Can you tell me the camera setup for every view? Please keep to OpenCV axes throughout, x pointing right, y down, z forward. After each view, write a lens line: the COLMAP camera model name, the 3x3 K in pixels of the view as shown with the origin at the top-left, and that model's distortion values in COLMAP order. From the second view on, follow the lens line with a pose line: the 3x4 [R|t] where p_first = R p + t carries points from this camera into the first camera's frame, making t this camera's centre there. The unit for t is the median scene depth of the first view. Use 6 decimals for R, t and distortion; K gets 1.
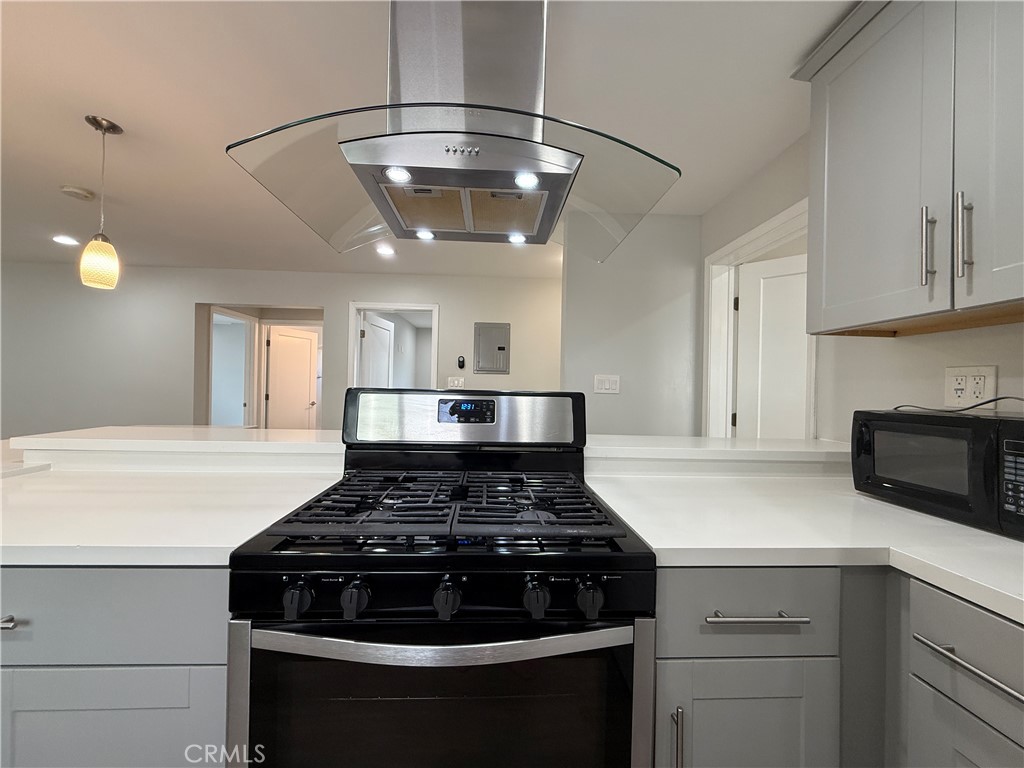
lens RADIAL K [[406.5, 0, 509.1], [0, 406.5, 383.1], [0, 0, 1]] dist [-0.001864, 0.000509]
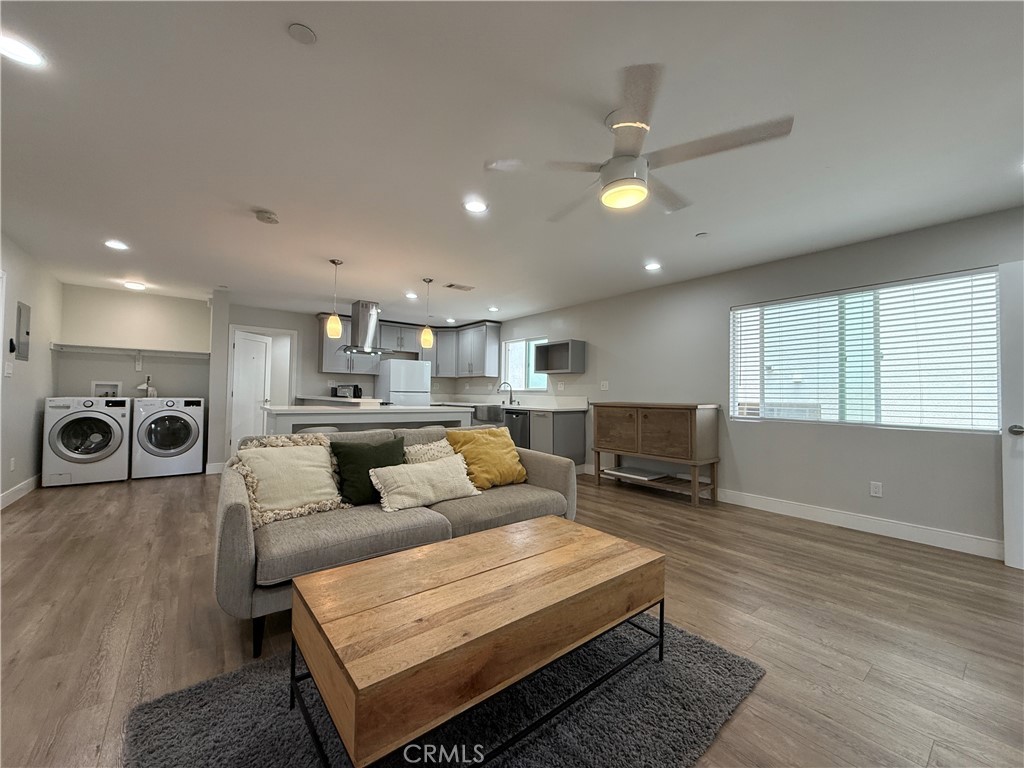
lens RADIAL K [[406.5, 0, 507.8], [0, 406.5, 385.8], [0, 0, 1]] dist [-0.001864, 0.000509]
pose [[-0.579645, -0.014530, 0.814739, -1.414926], [-0.039642, 0.999160, -0.010384, 0.000990], [-0.813904, -0.038317, -0.579734, 0.641273]]
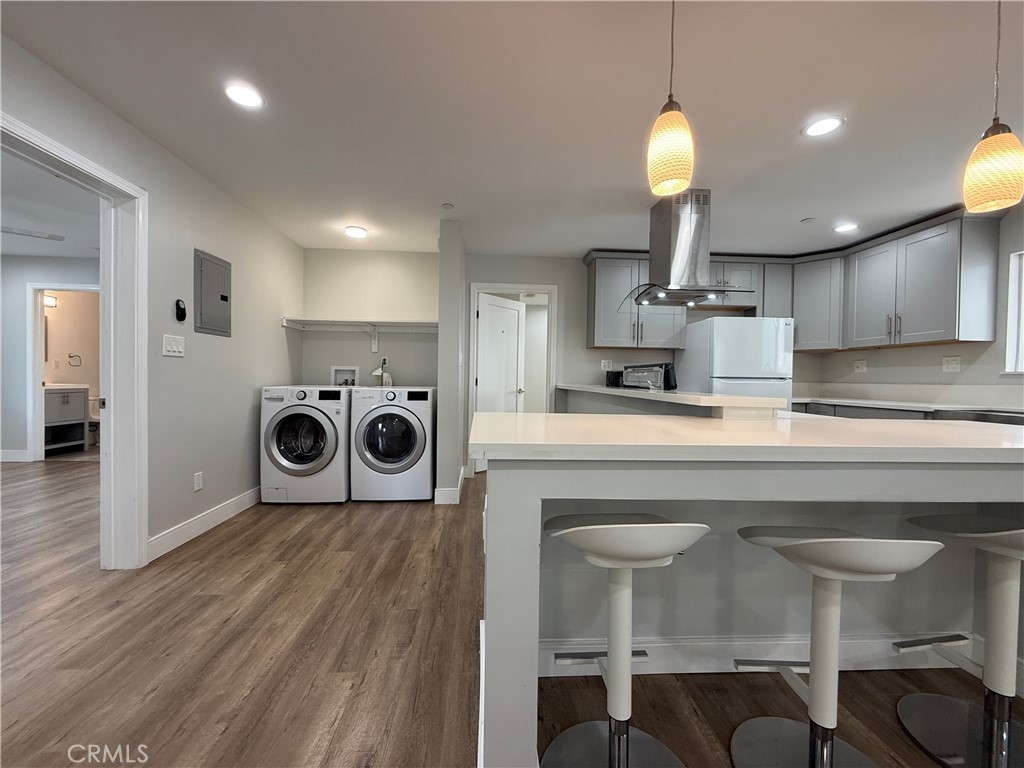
lens RADIAL K [[406.5, 0, 507.6], [0, 406.5, 385.5], [0, 0, 1]] dist [-0.001864, 0.000509]
pose [[-0.017357, -0.040550, 0.999027, -0.706649], [-0.028104, 0.998802, 0.040053, 0.019626], [-0.999454, -0.027382, -0.018476, 0.540595]]
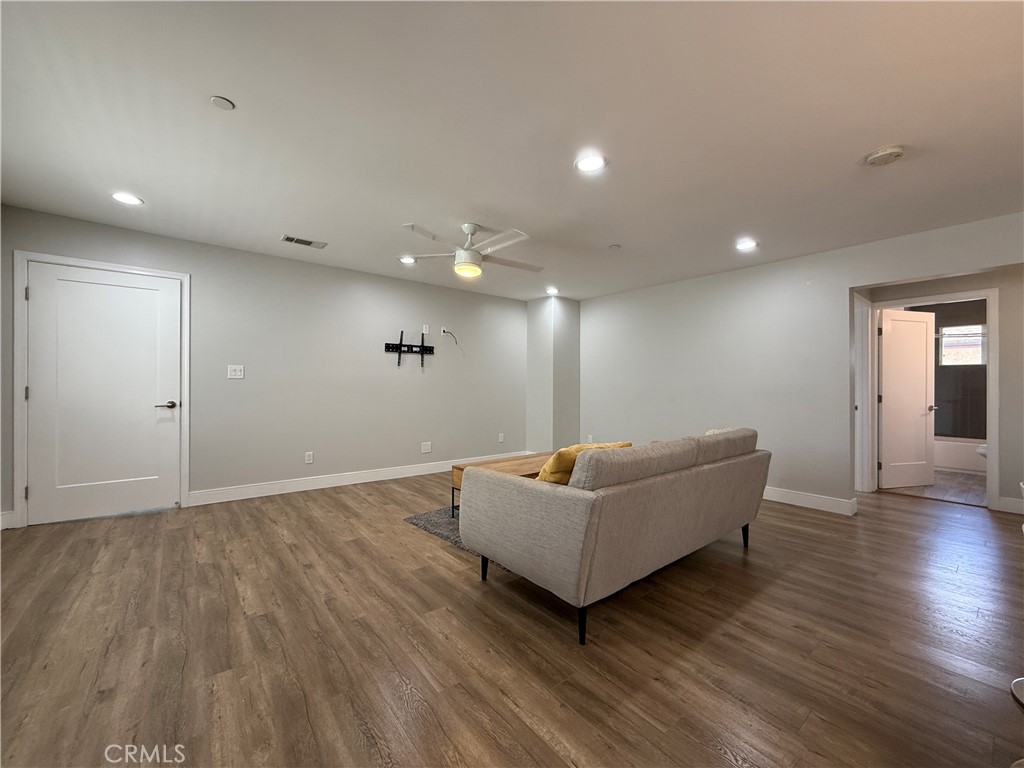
lens RADIAL K [[406.5, 0, 507.9], [0, 406.5, 389.0], [0, 0, 1]] dist [-0.001864, 0.000509]
pose [[0.593245, -0.009426, -0.804967, -0.500411], [0.015031, 0.999887, -0.000631, 0.006147], [0.804882, -0.011725, 0.593320, -0.081645]]
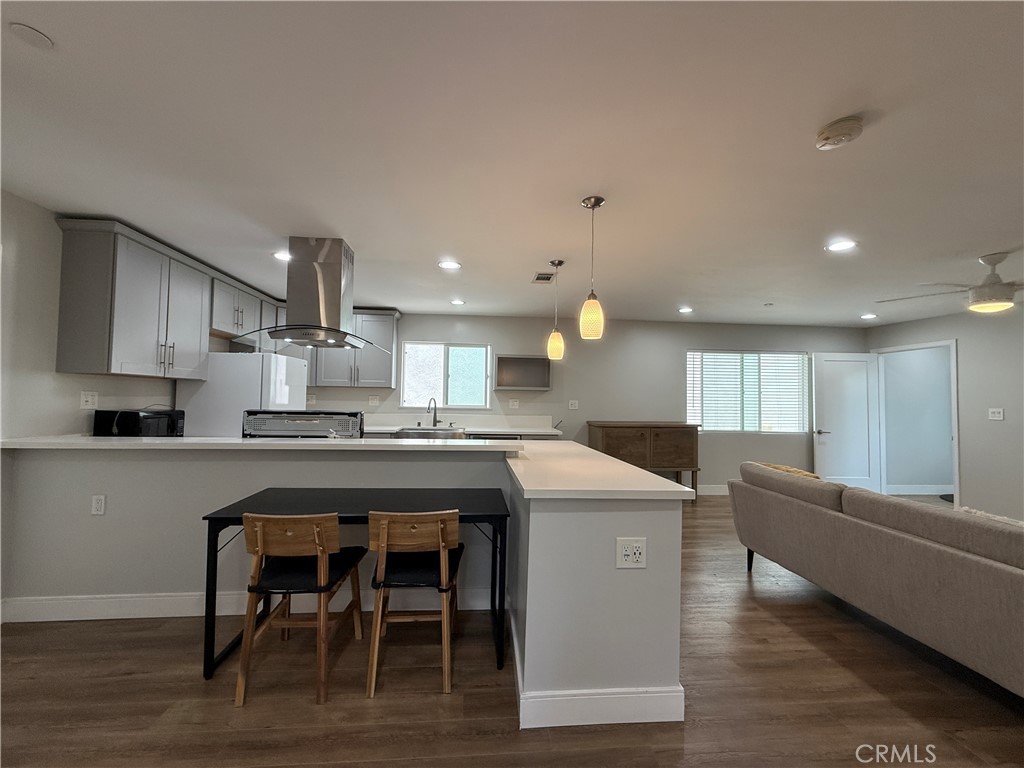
lens RADIAL K [[406.5, 0, 507.9], [0, 406.5, 386.0], [0, 0, 1]] dist [-0.001864, 0.000509]
pose [[-0.998405, -0.041850, -0.037898, -0.314721], [-0.040080, 0.998123, -0.046303, -0.015937], [0.039765, -0.044711, -0.998208, 0.928807]]
